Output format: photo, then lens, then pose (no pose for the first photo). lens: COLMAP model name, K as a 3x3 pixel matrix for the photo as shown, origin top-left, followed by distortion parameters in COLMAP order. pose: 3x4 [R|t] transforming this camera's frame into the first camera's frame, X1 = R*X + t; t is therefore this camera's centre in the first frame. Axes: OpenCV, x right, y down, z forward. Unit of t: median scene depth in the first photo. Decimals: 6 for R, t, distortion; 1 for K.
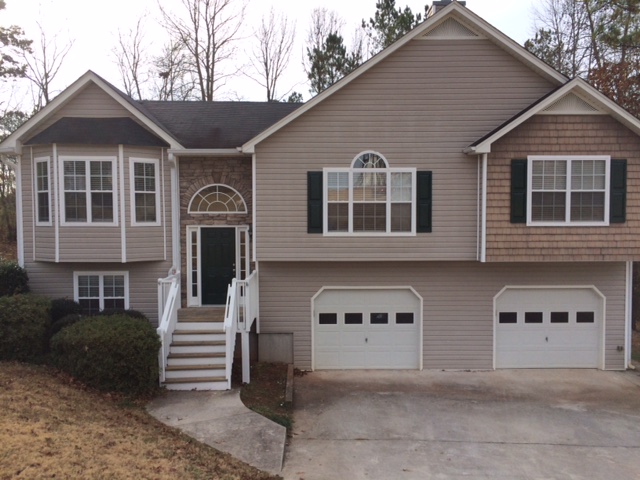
lens RADIAL K [[548.6, 0, 318.3], [0, 548.6, 240.5], [0, 0, 1]] dist [0.069212, -0.047910]
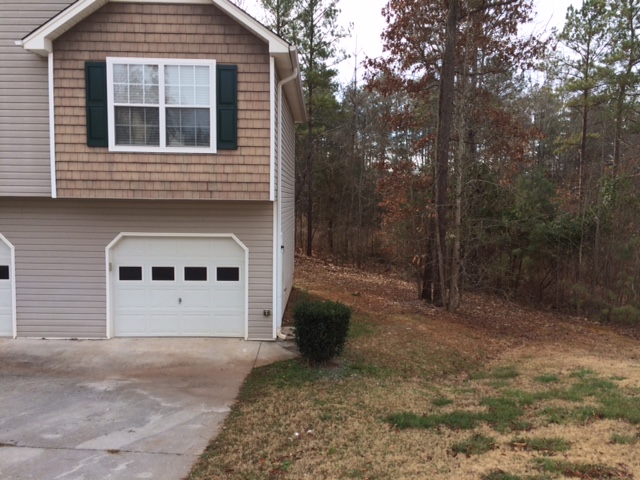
lens RADIAL K [[548.6, 0, 320.1], [0, 548.6, 241.2], [0, 0, 1]] dist [0.069212, -0.047910]
pose [[0.999459, 0.016602, -0.028386, 0.691677], [-0.015457, 0.999077, 0.040079, 0.062667], [0.029025, -0.039618, 0.998793, 0.238947]]
